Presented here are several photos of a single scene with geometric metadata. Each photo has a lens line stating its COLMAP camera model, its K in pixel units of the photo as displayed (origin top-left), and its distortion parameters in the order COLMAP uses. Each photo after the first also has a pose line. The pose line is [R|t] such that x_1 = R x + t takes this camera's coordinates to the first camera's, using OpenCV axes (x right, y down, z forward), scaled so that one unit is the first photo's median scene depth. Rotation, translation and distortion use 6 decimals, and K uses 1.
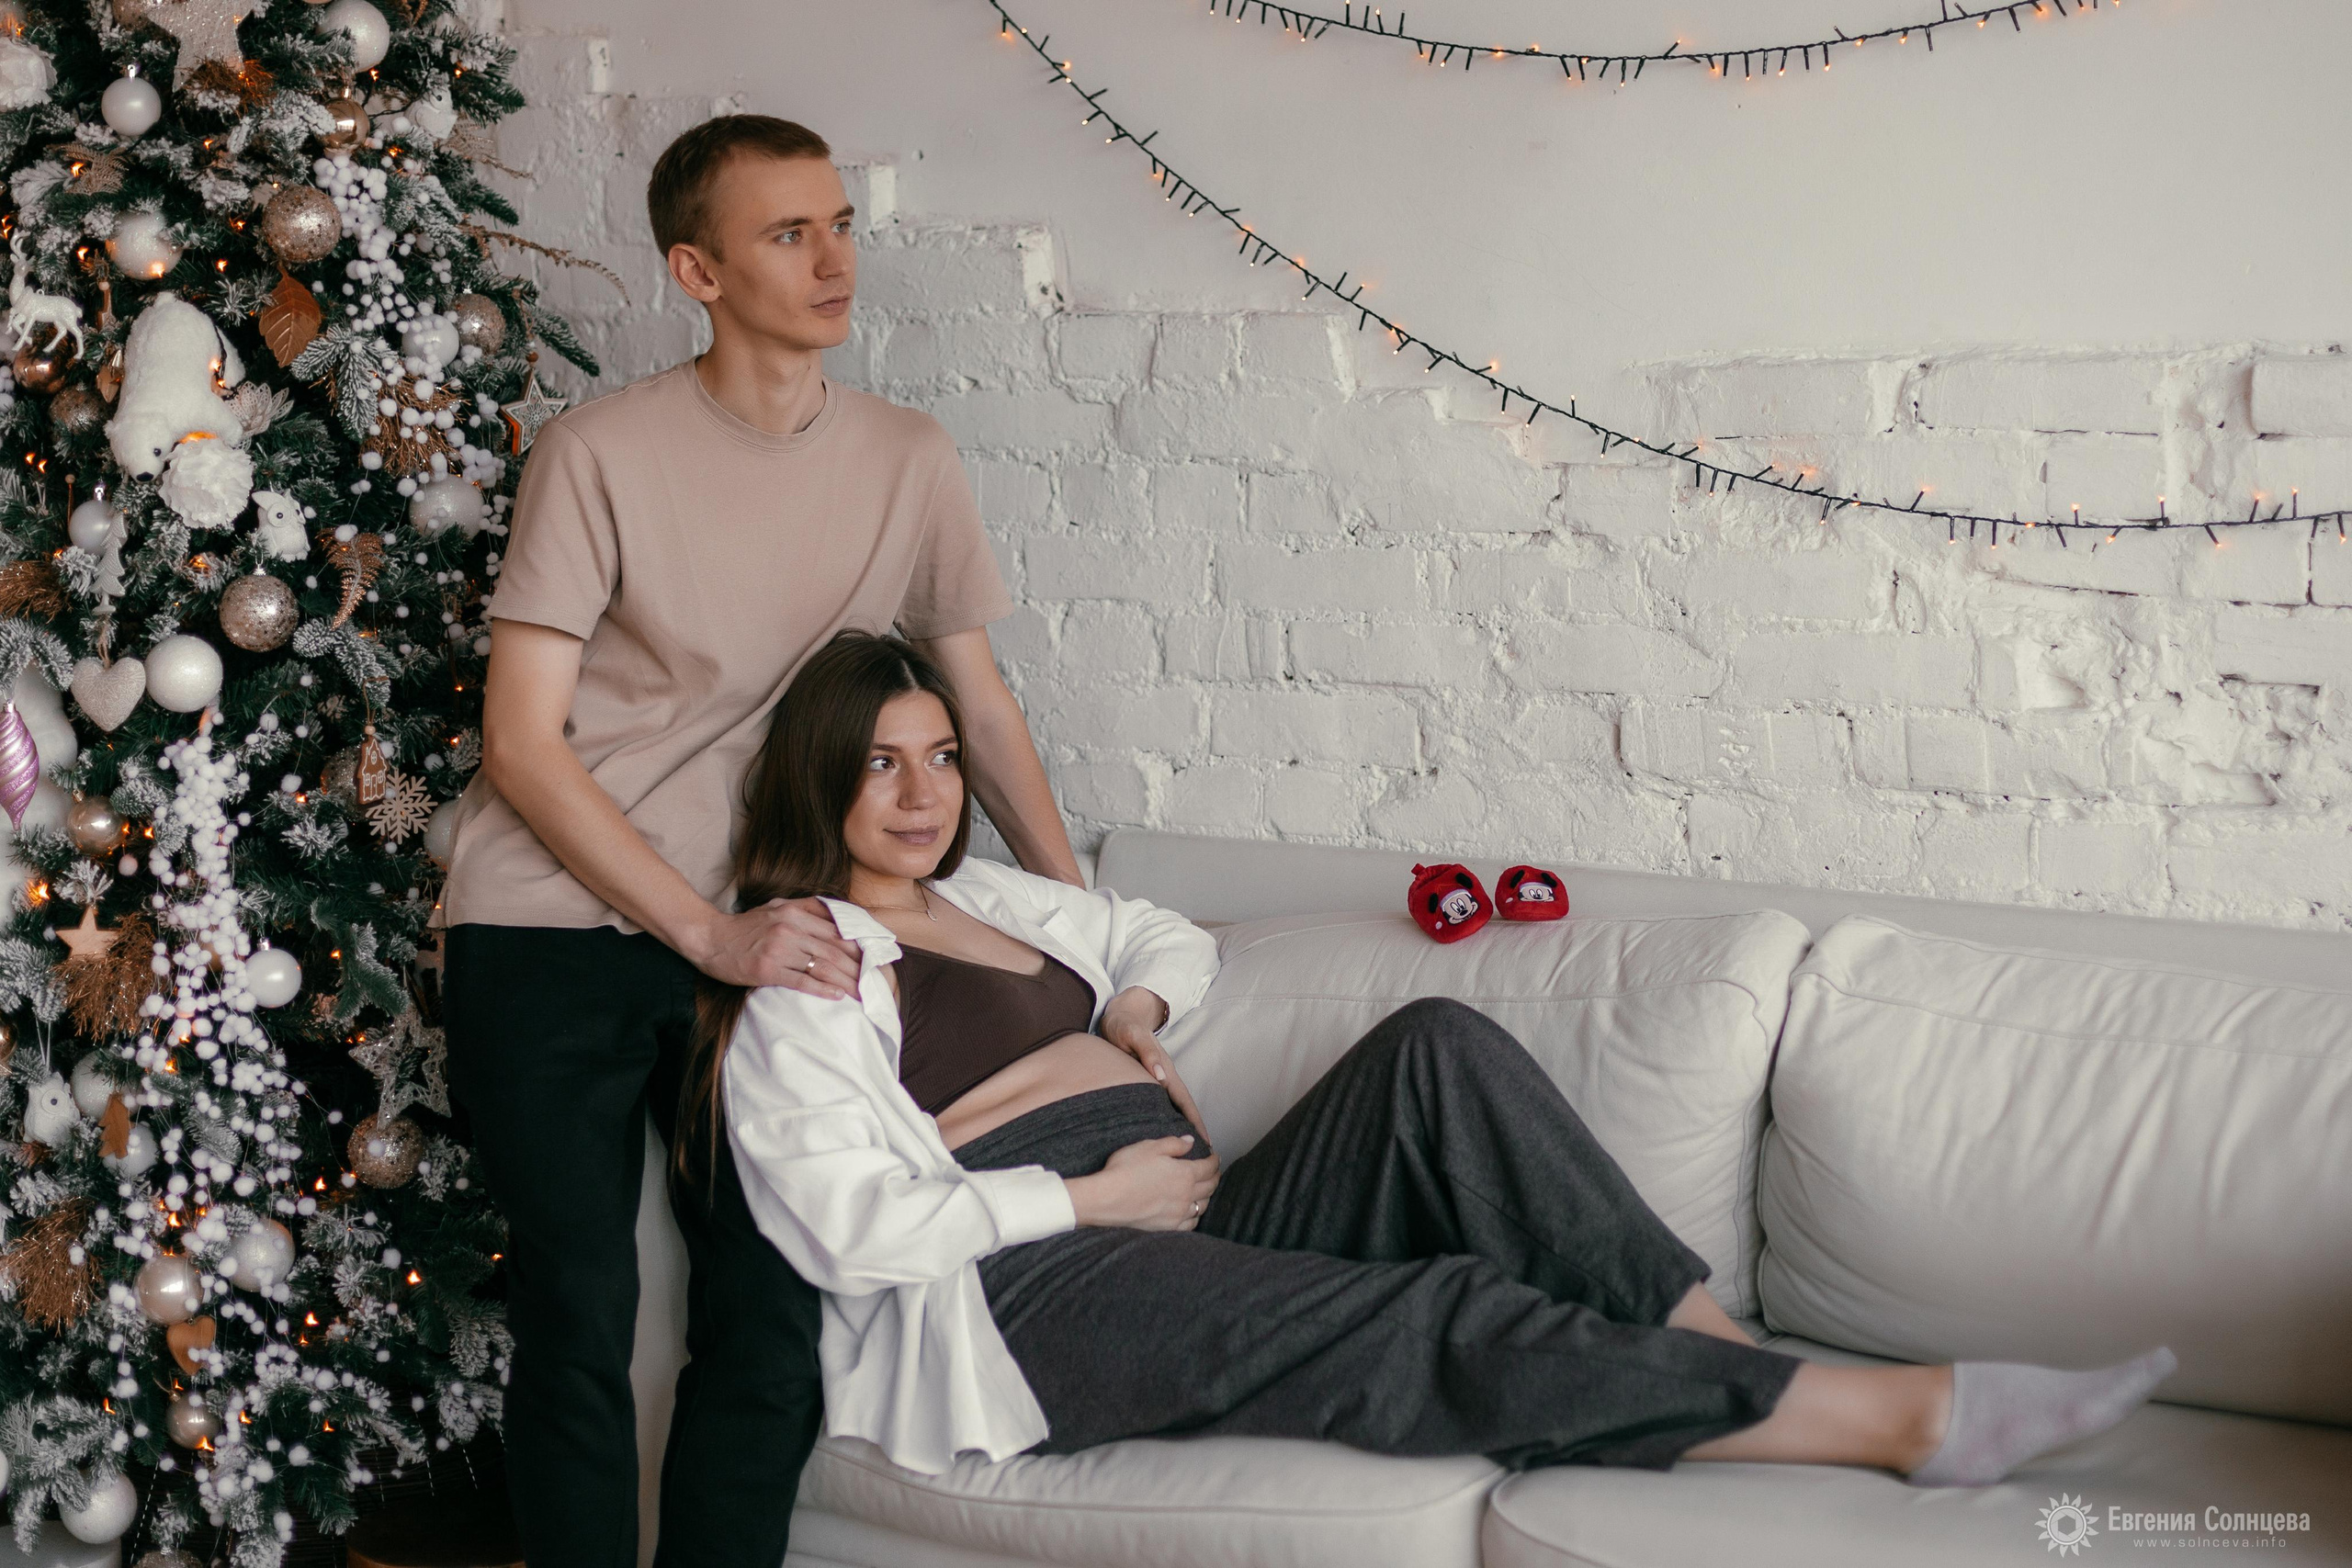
lens RADIAL K [[3840.6, 0, 1265.6], [0, 3840.6, 668.2], [0, 0, 1]] dist [-0.021180, -0.009932]
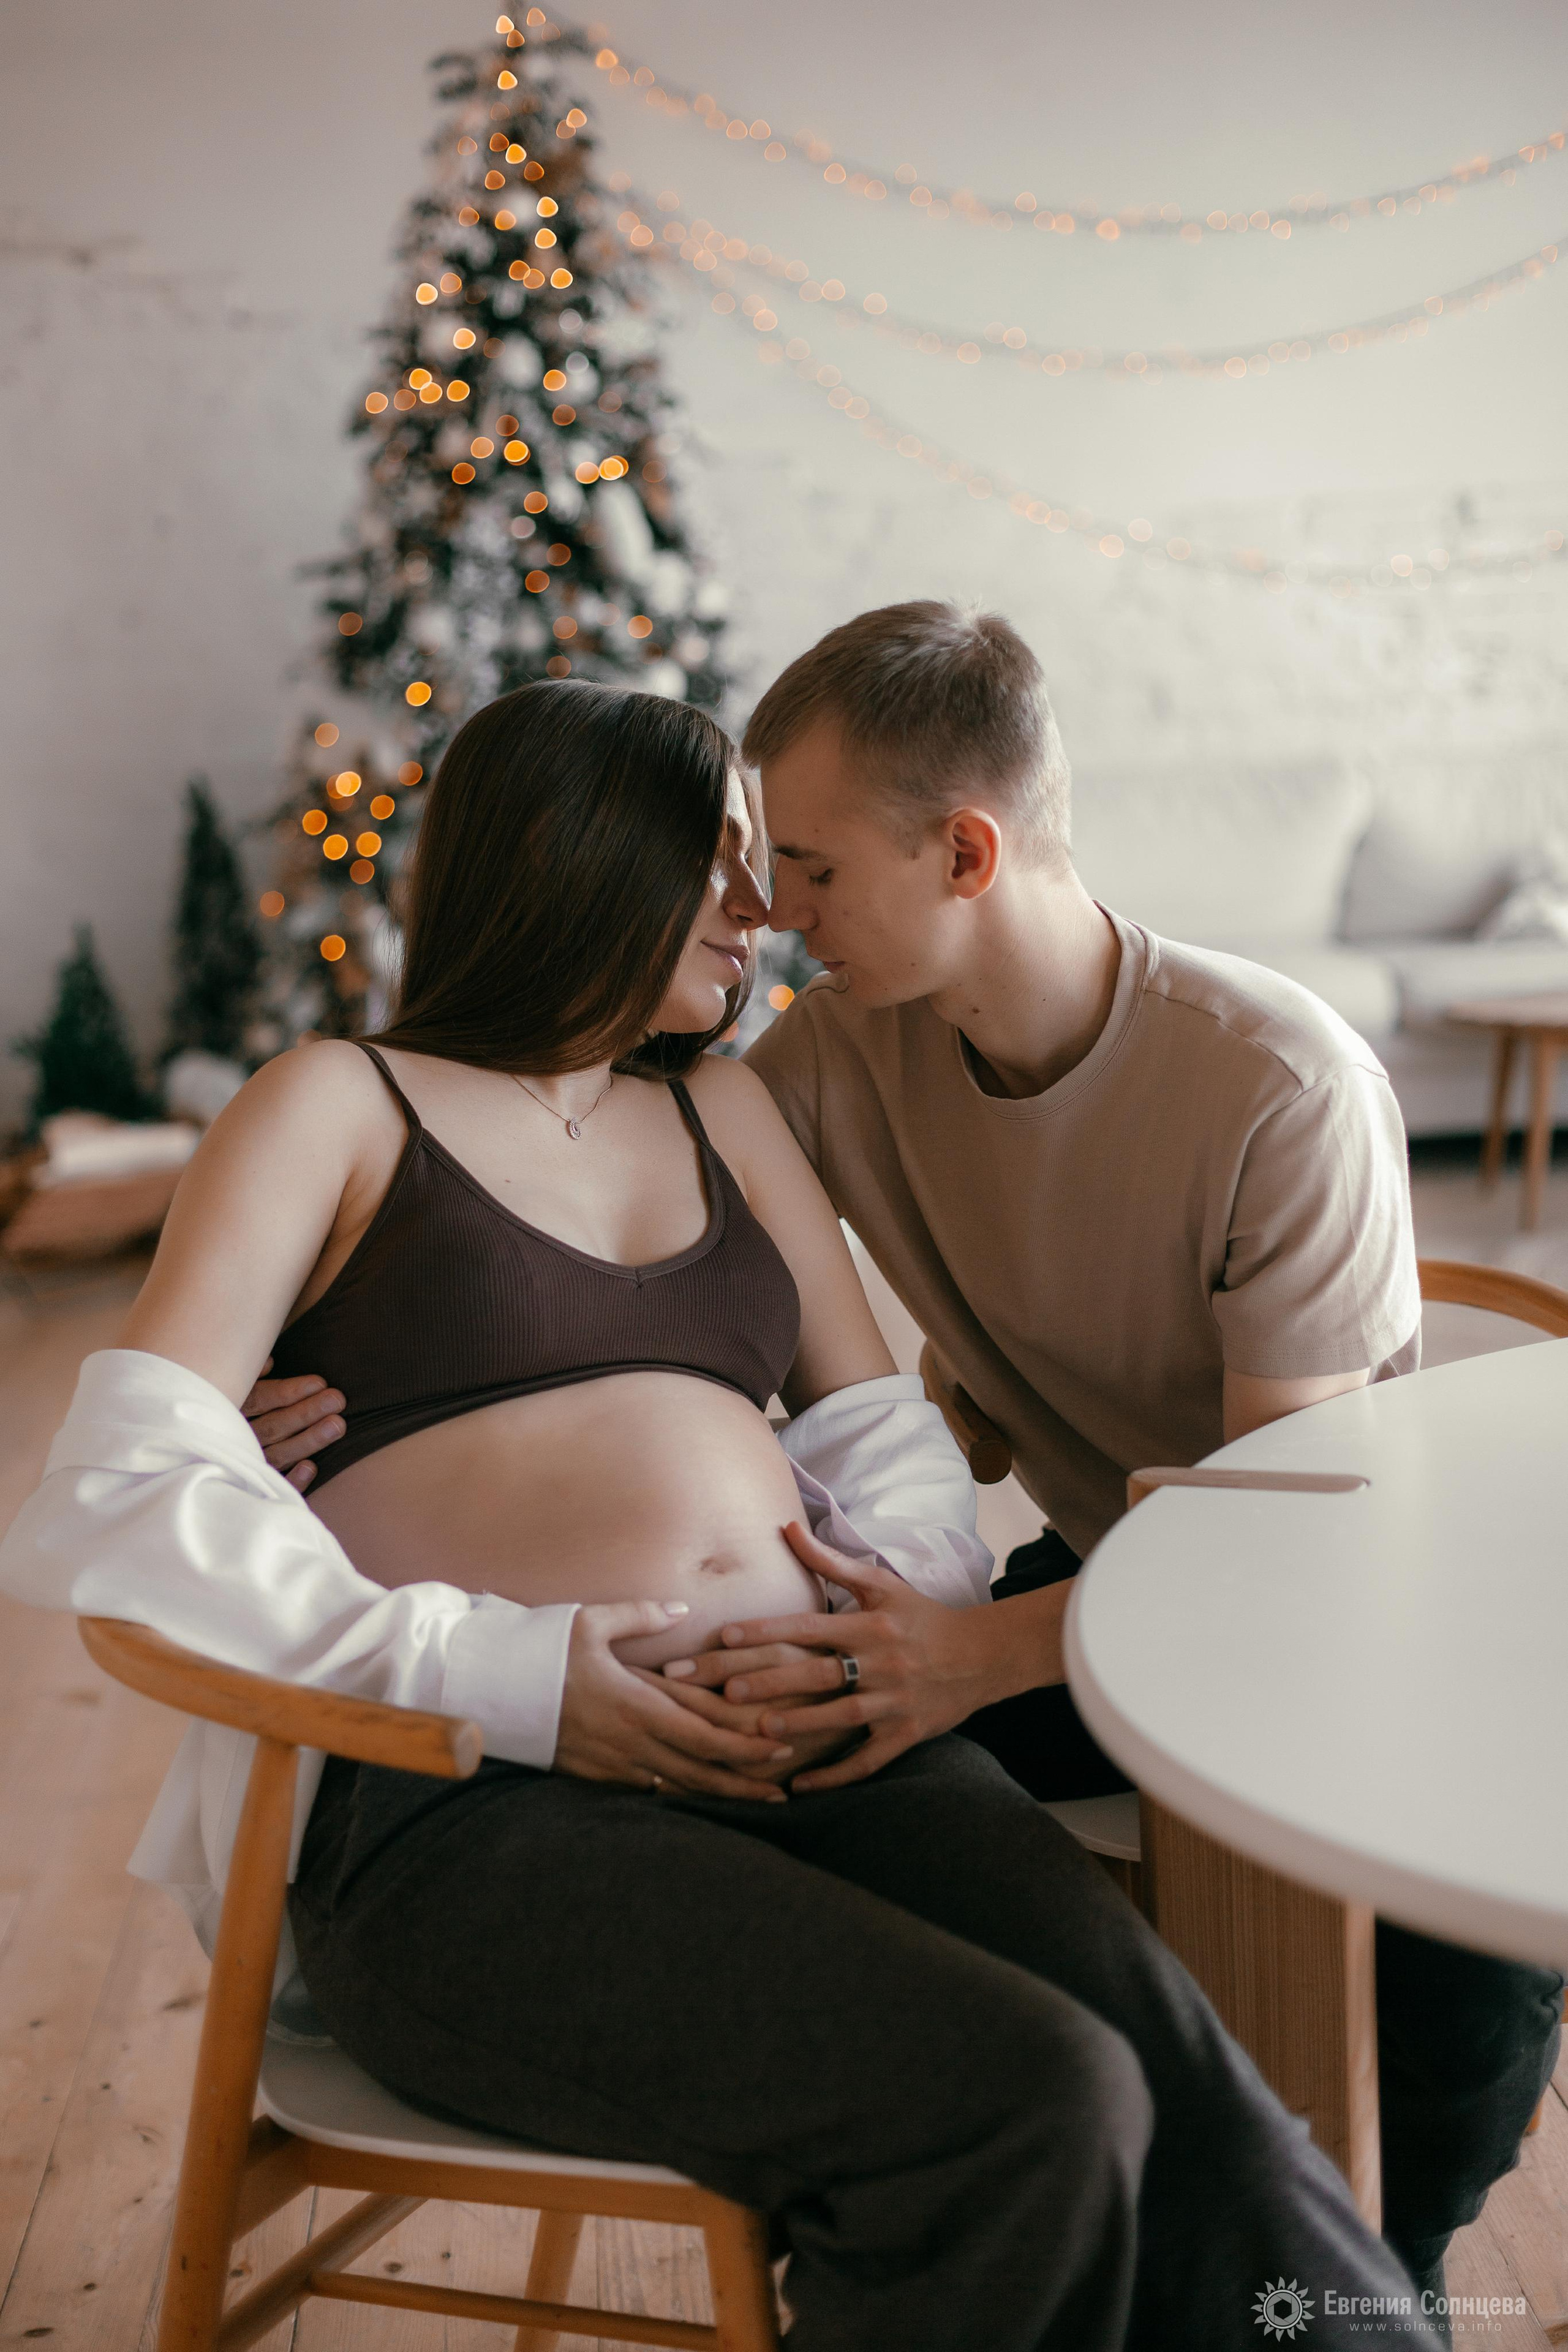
lens RADIAL K [[3437.6, 0, 840.6], [0, 3437.6, 1120.5], [0, 0, 1]] dist [-0.031365, 0.023506]
pose [[0.824443, -0.117349, 0.553645, -1.065712], [0.100395, 0.993077, 0.060990, 0.109376], [-0.556969, 0.005301, 0.830517, -0.403582]]
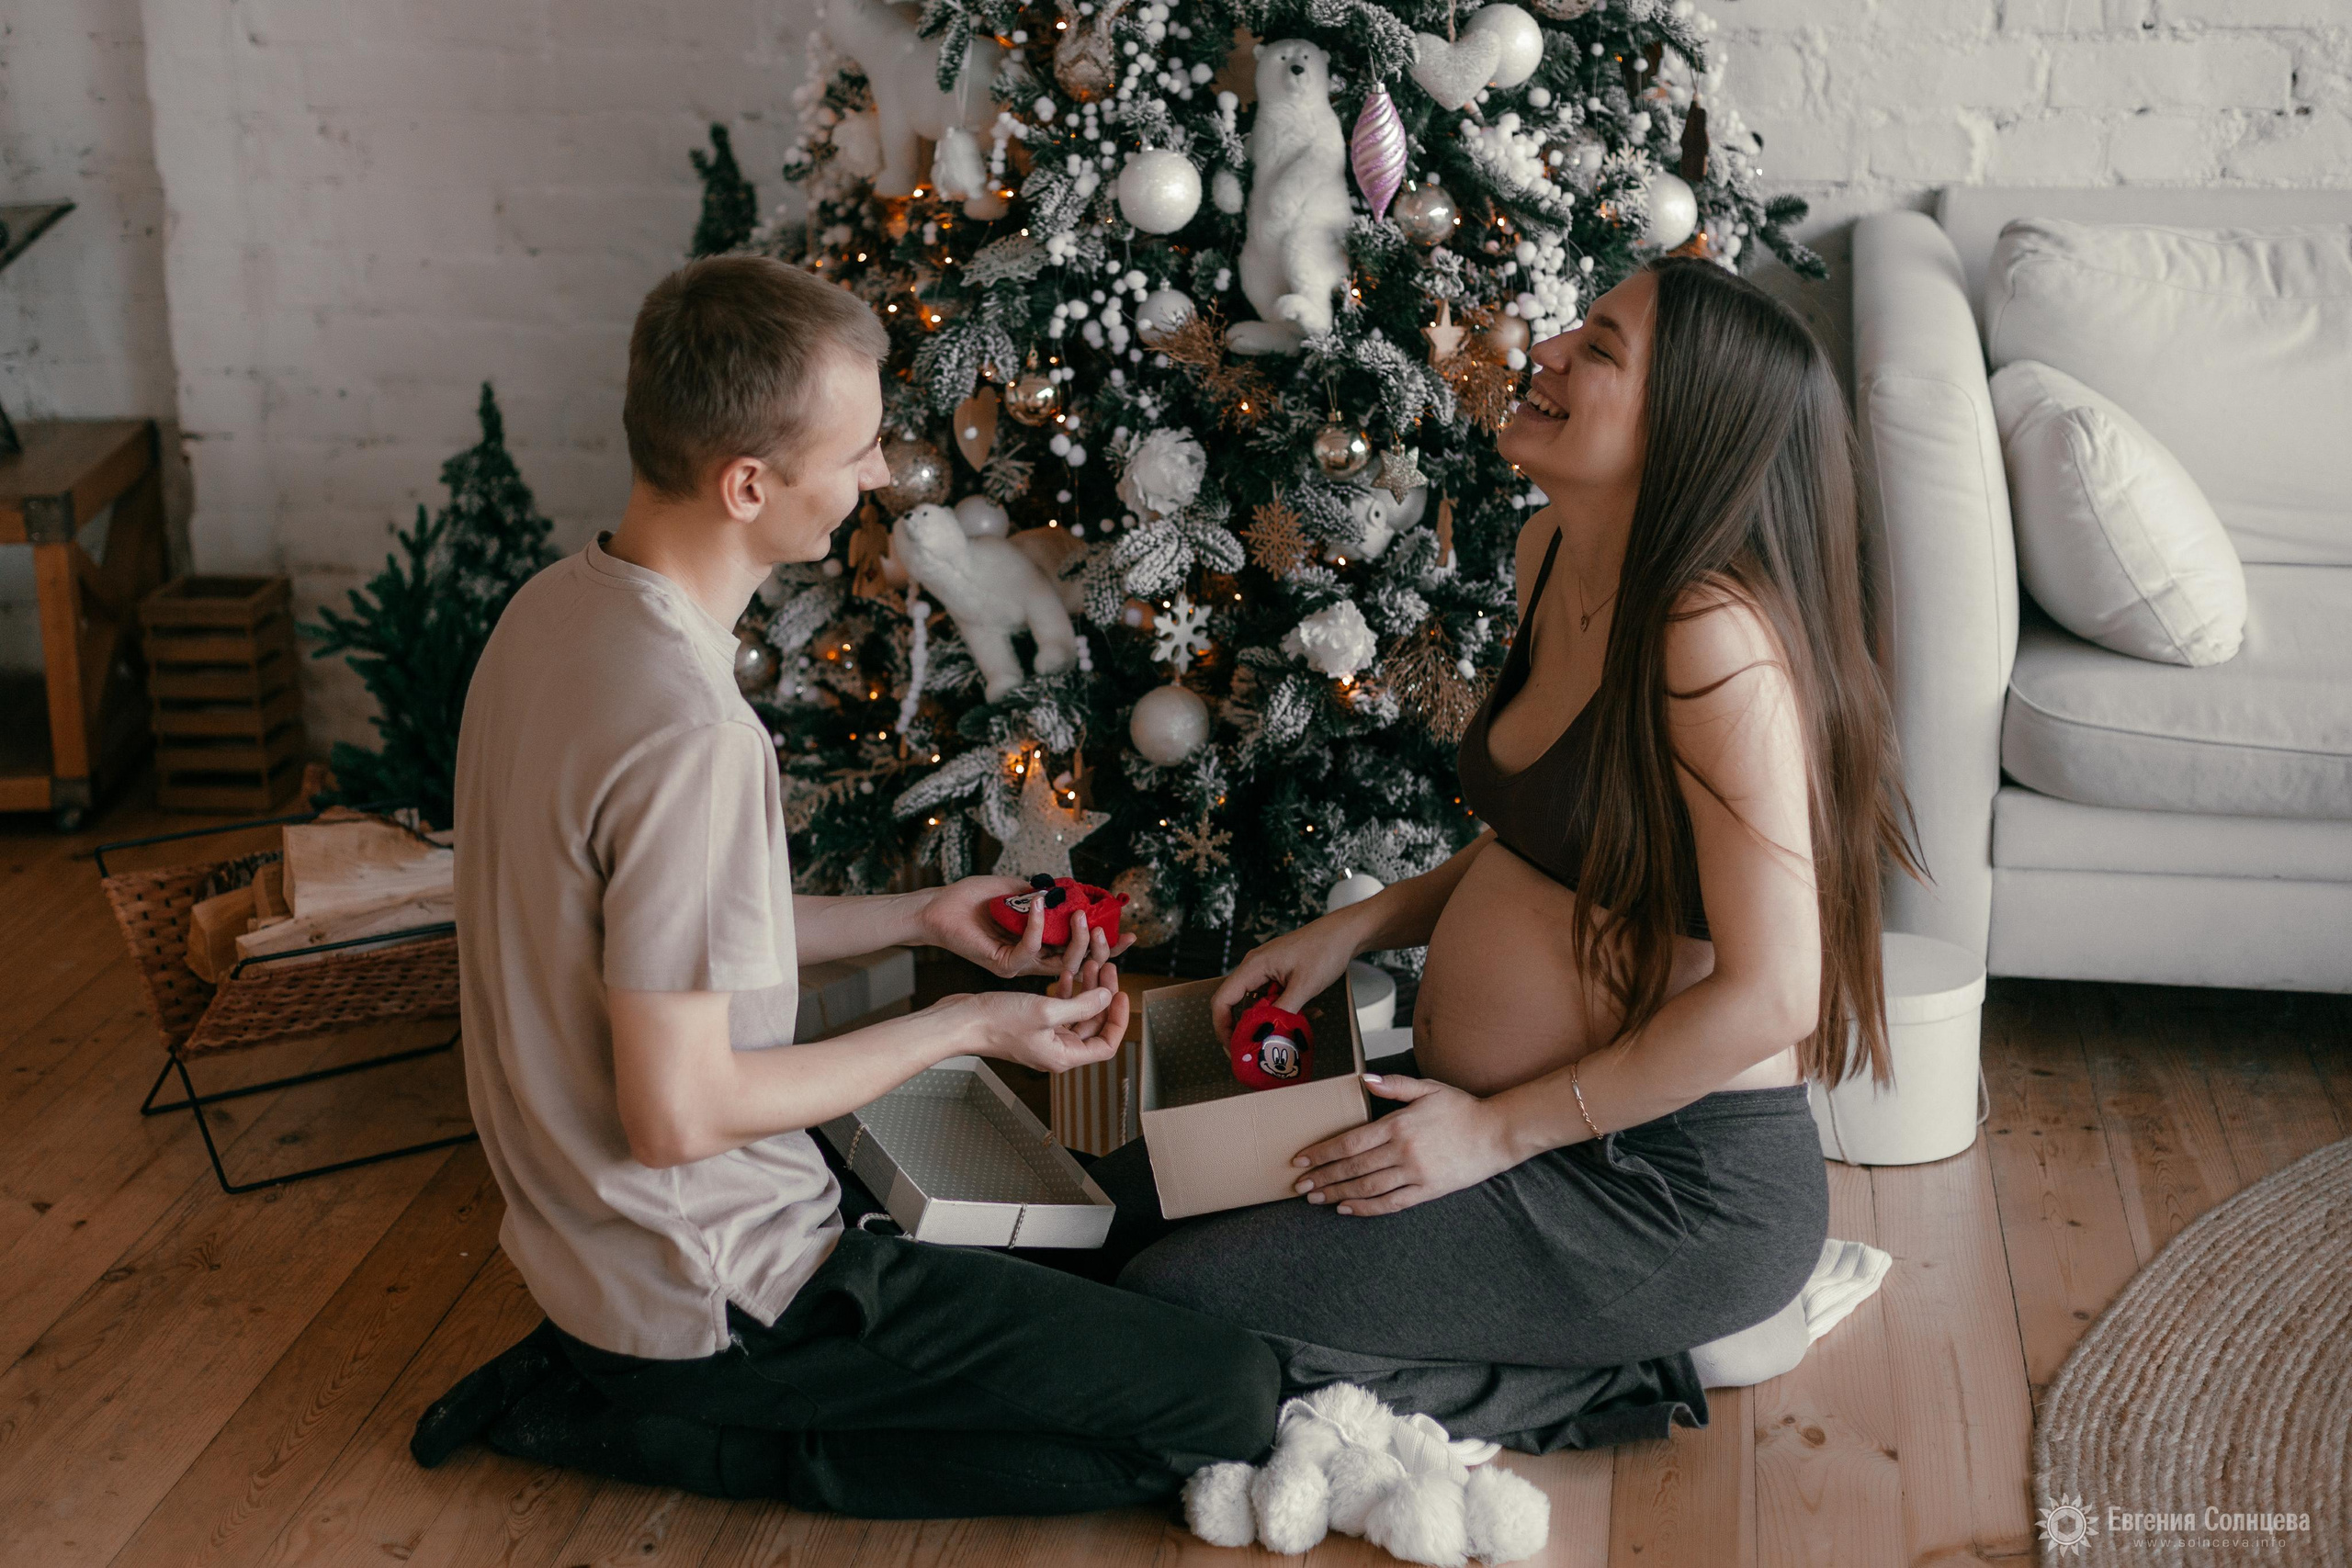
lens RADIAL K [[3663.9, 0, 1079.1], [0, 3663.9, 777.4], [0, 0, 1]] dist [-0.003140, -0.050164]
pose [[0.935725, -0.105934, 0.336448, -0.640472], [0.045451, 0.982096, 0.182817, 0.007920], [-0.349791, -0.155775, 0.923786, 0.167620]]
